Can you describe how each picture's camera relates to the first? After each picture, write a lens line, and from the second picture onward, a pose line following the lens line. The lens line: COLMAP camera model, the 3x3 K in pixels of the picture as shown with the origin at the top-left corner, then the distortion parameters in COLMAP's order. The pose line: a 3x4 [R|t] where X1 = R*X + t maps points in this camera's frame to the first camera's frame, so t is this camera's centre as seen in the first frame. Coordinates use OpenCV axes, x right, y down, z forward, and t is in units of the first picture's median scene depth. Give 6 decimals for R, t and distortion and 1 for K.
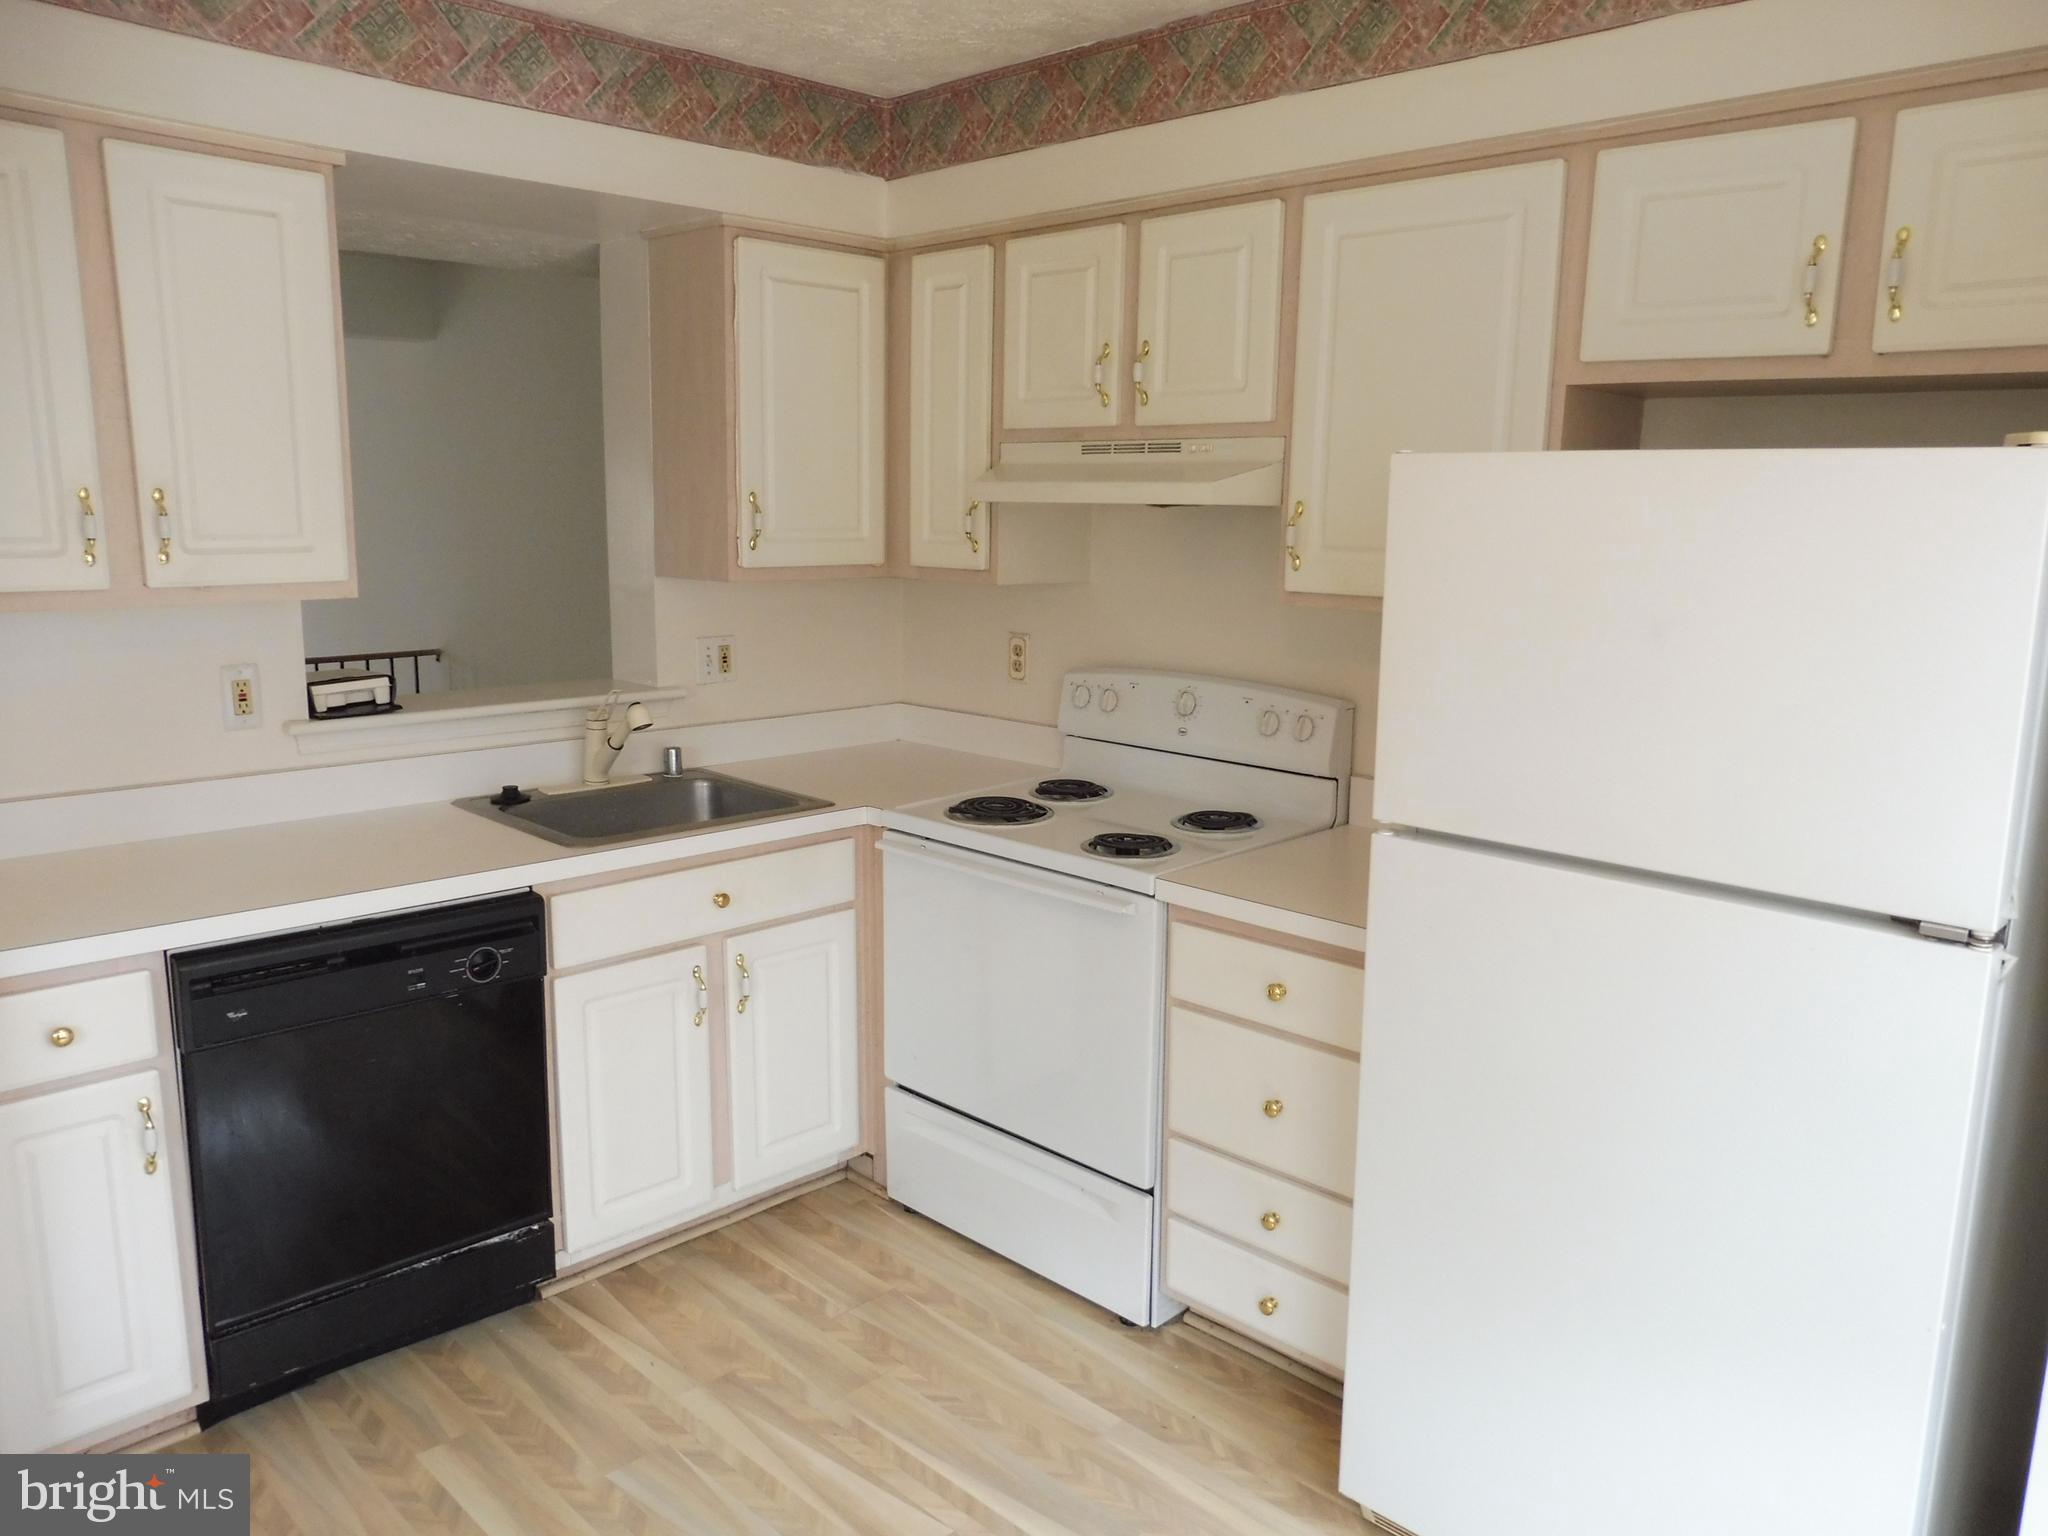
lens RADIAL K [[1438.0, 0, 1059.5], [0, 1438.0, 759.5], [0, 0, 1]] dist [-0.094862, 0.068162]
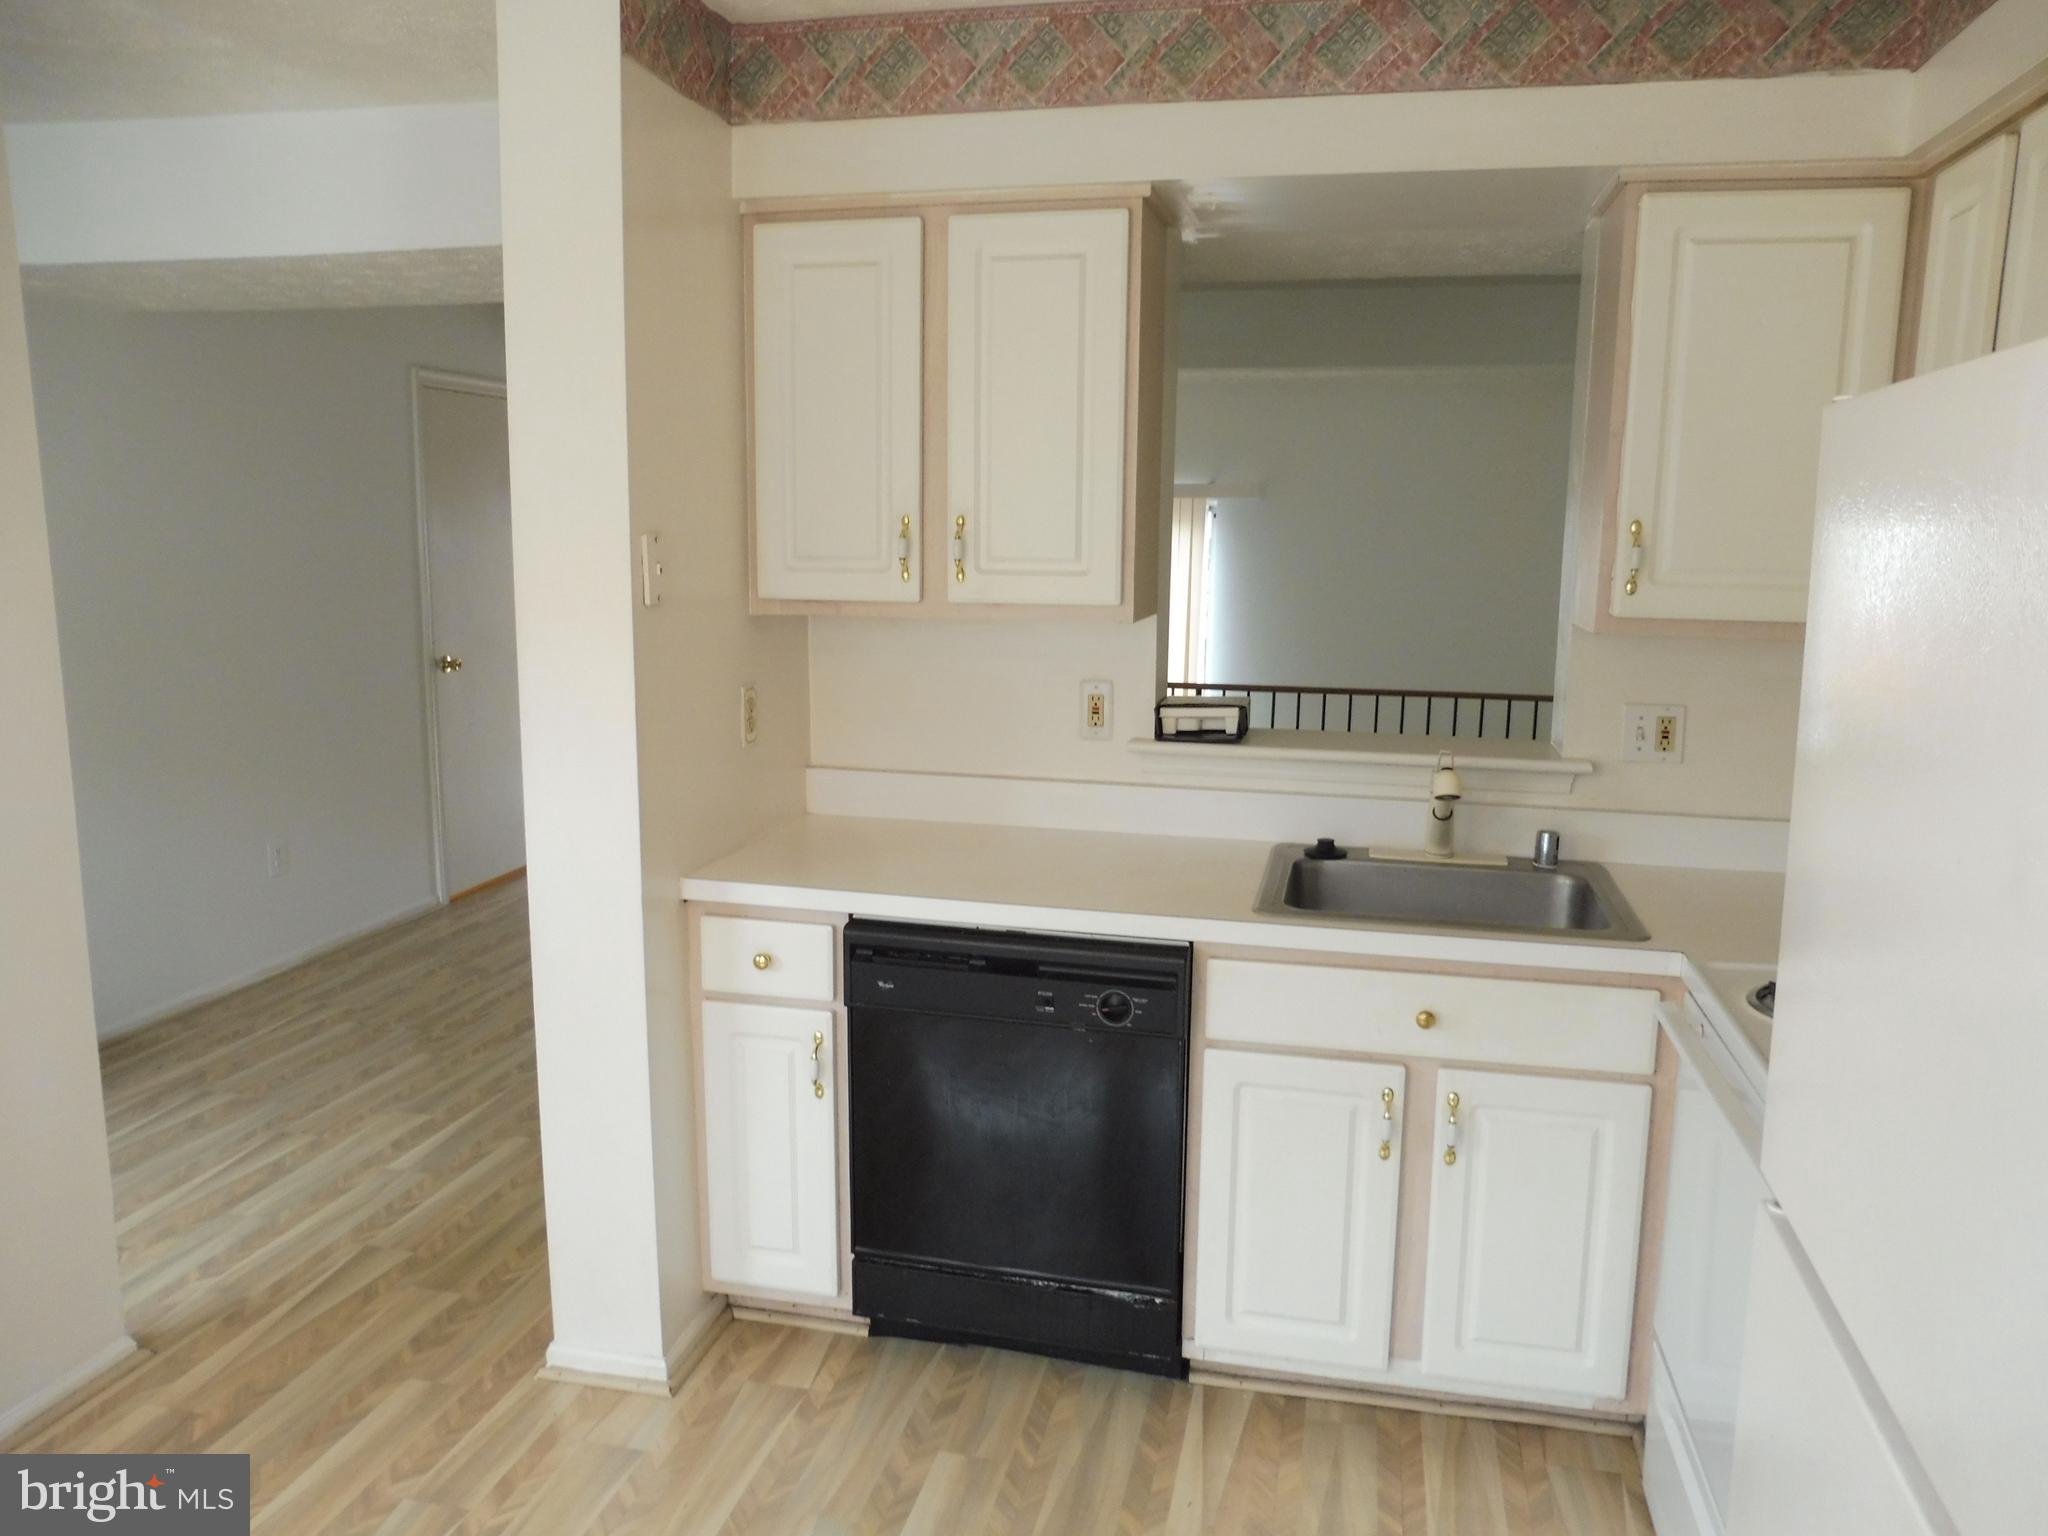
lens RADIAL K [[1478.6, 0, 1027.8], [0, 1478.6, 760.7], [0, 0, 1]] dist [-0.042201, 0.002912]
pose [[0.518838, 0.127592, -0.845298, 0.356471], [-0.154103, 0.986560, 0.054327, -0.060659], [0.840868, 0.102076, 0.531527, 0.364903]]
